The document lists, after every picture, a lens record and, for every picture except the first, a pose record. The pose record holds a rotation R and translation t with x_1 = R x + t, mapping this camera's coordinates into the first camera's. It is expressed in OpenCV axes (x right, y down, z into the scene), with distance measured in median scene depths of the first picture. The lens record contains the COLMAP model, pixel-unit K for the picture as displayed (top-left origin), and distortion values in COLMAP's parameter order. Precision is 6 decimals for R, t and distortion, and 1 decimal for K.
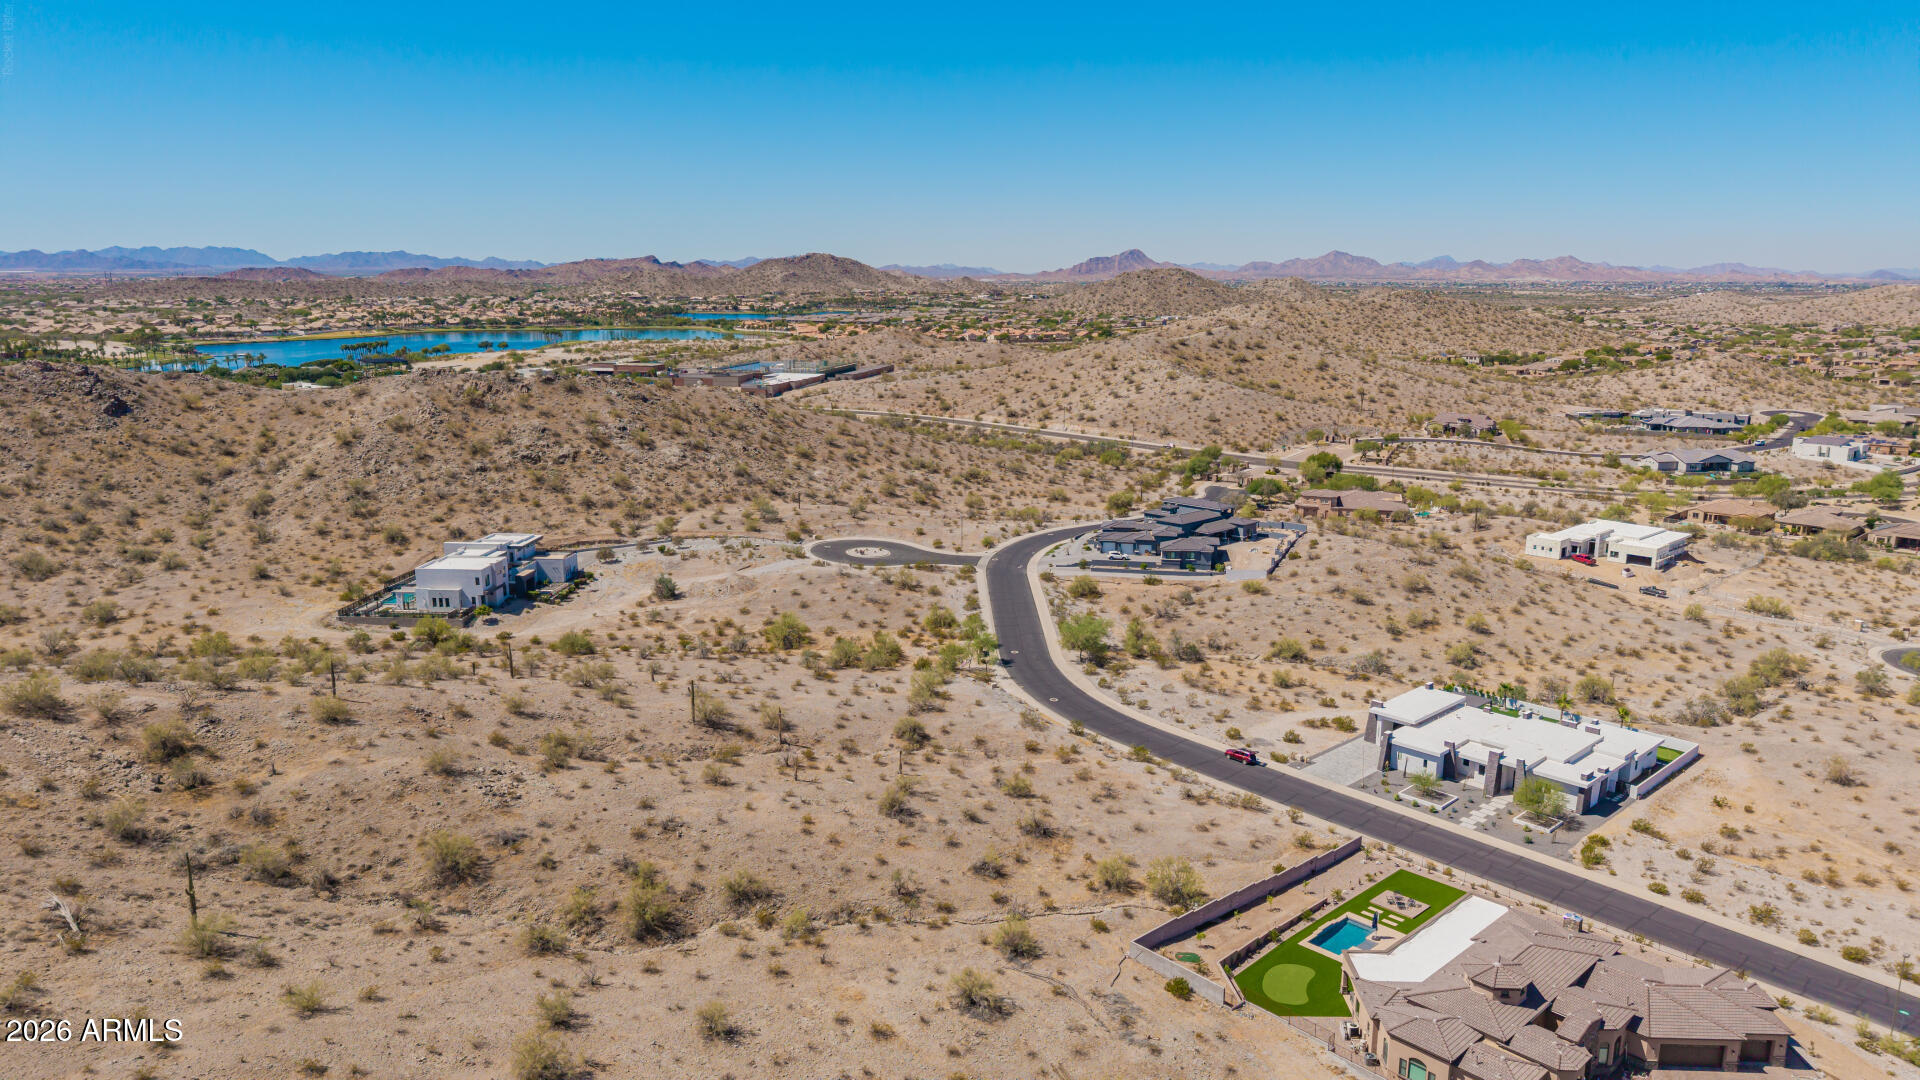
lens RADIAL K [[1277.4, 0, 965.2], [0, 1277.4, 542.1], [0, 0, 1]] dist [0.049920, -0.077238]
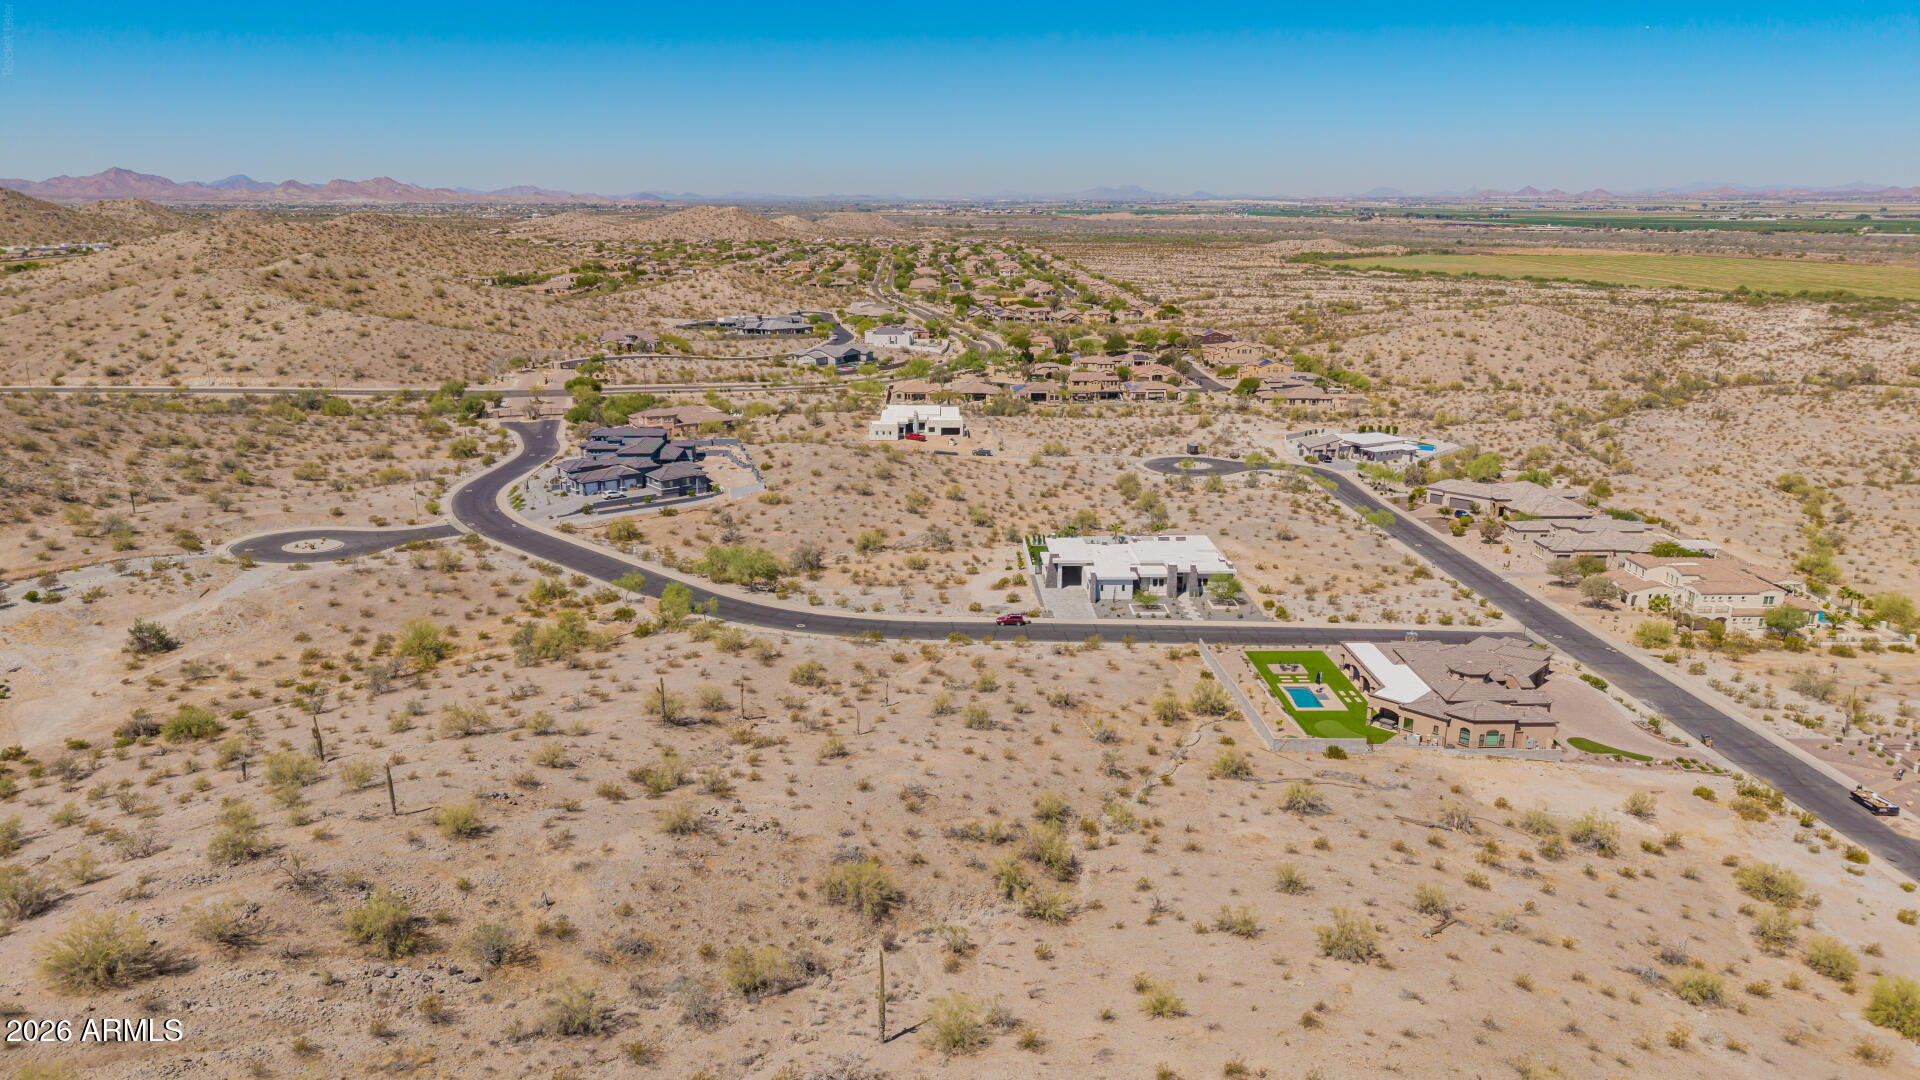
lens RADIAL K [[1271.9, 0, 963.0], [0, 1271.9, 548.0], [0, 0, 1]] dist [0.086012, -0.133734]
pose [[0.662990, -0.197705, 0.722050, -0.592036], [0.152599, 0.979938, 0.128200, -0.047797], [-0.732910, 0.025189, 0.679859, 0.236886]]
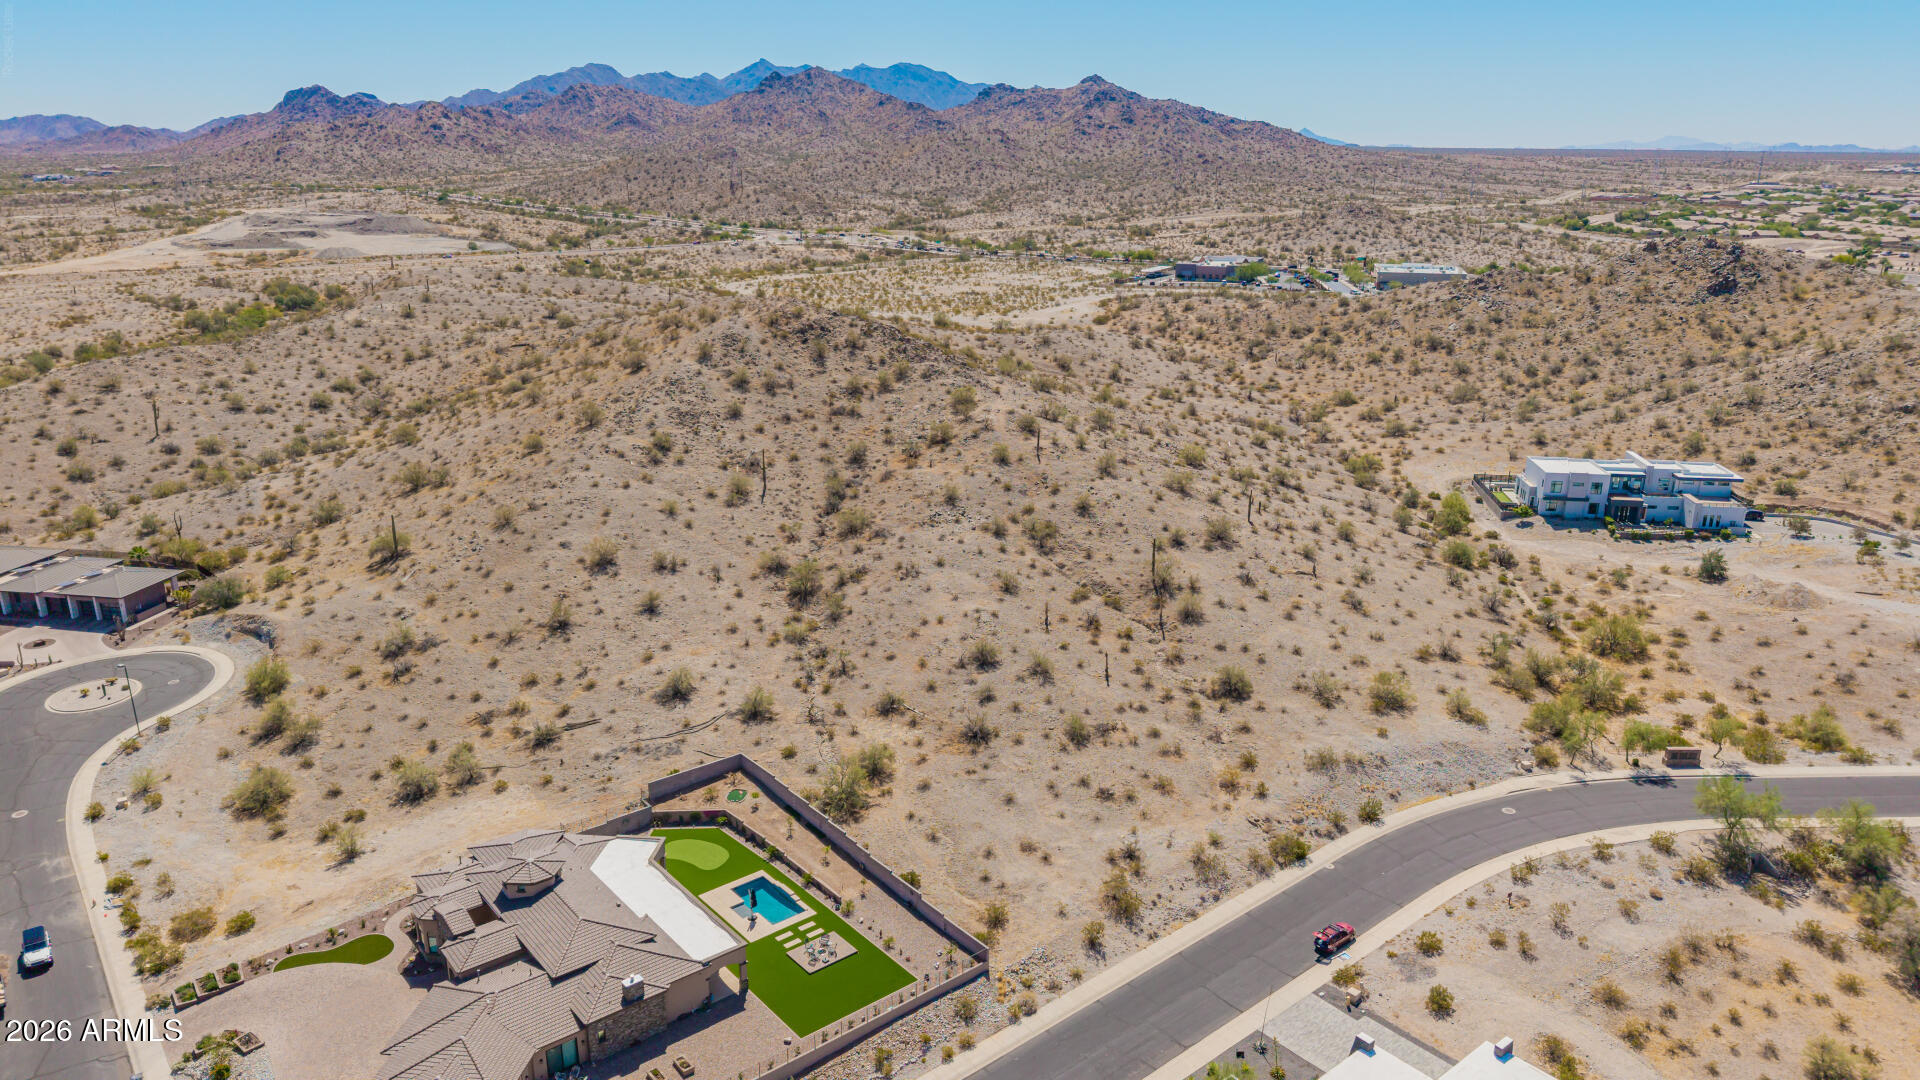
lens RADIAL K [[1277.4, 0, 965.2], [0, 1277.4, 542.1], [0, 0, 1]] dist [0.049920, -0.077238]
pose [[-0.063655, 0.292347, -0.954191, 0.736490], [-0.209418, 0.930929, 0.299191, -0.159906], [0.975752, 0.218870, 0.001965, 0.732885]]
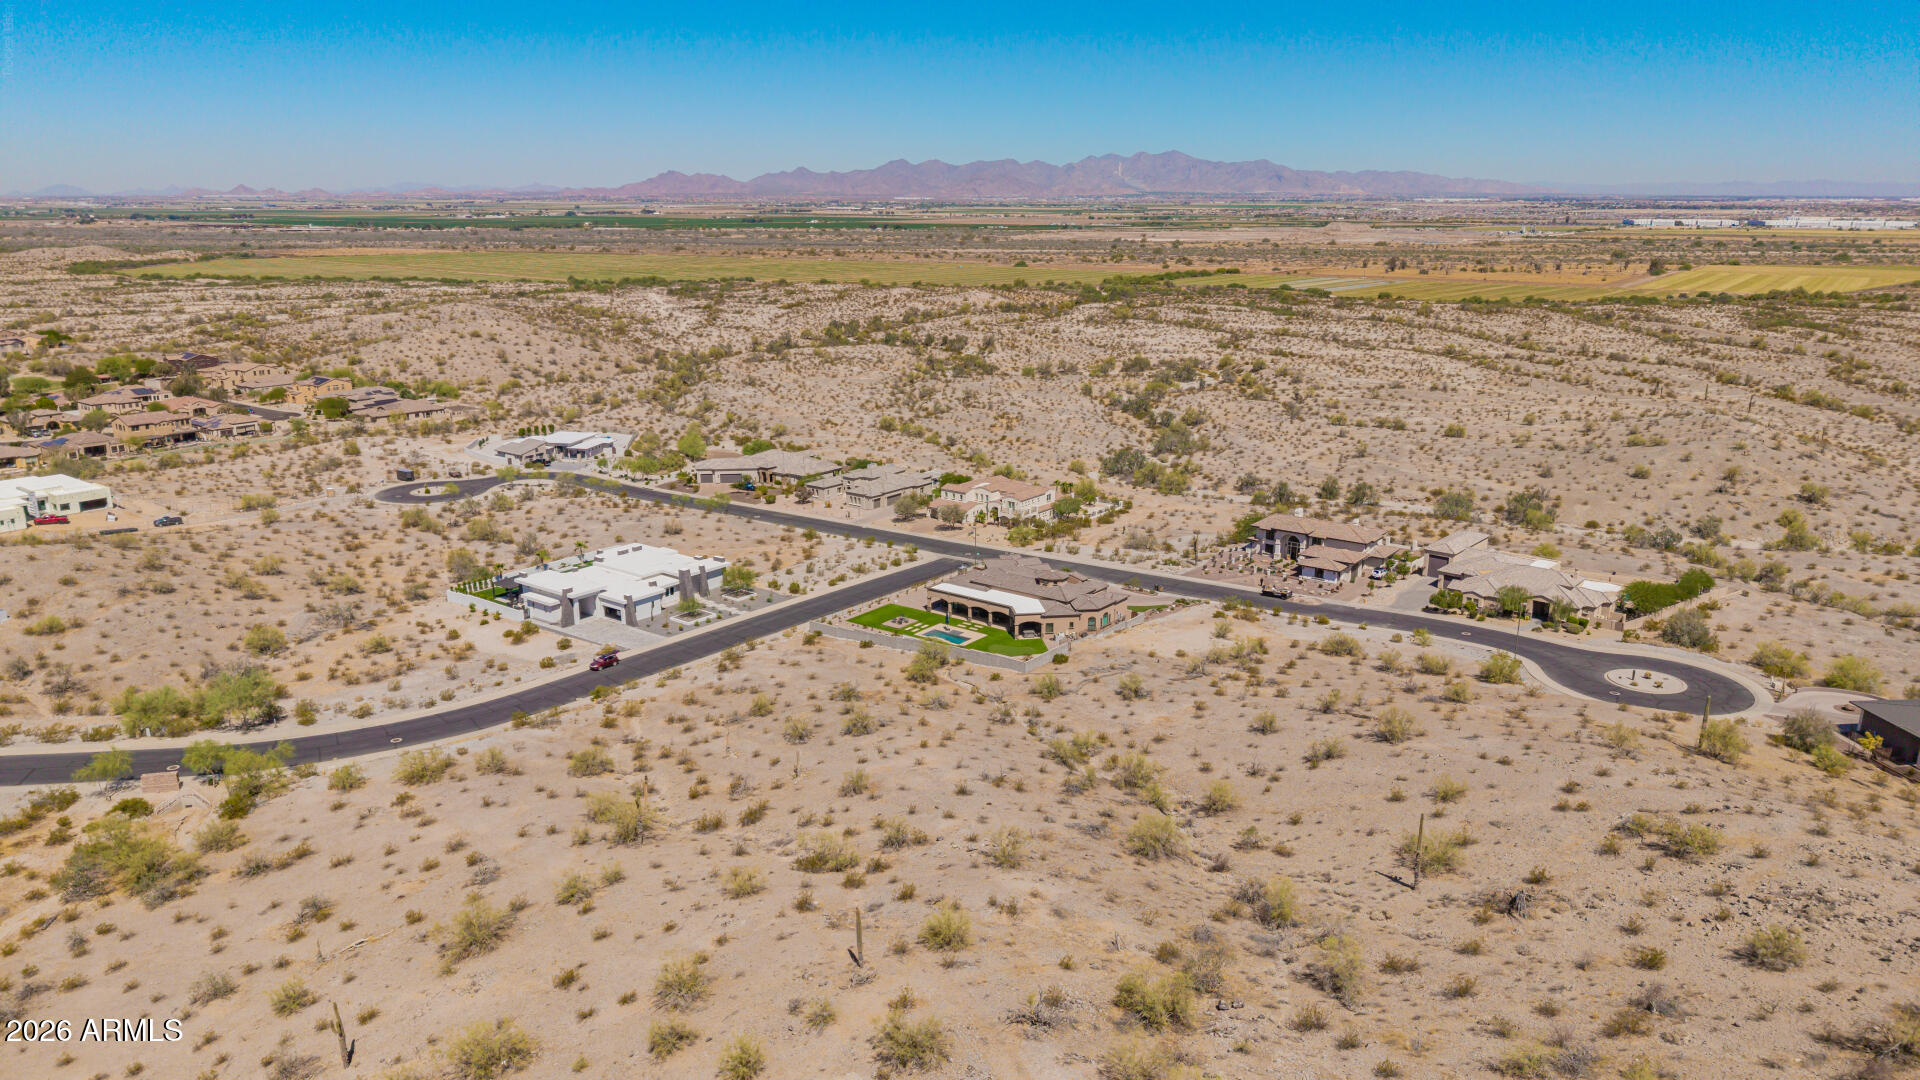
lens RADIAL K [[1271.9, 0, 963.0], [0, 1271.9, 548.0], [0, 0, 1]] dist [0.086012, -0.133734]
pose [[-0.174424, -0.260957, 0.949462, -0.773553], [0.201819, 0.934298, 0.293865, -0.163929], [-0.963766, 0.242877, -0.110298, 0.762791]]
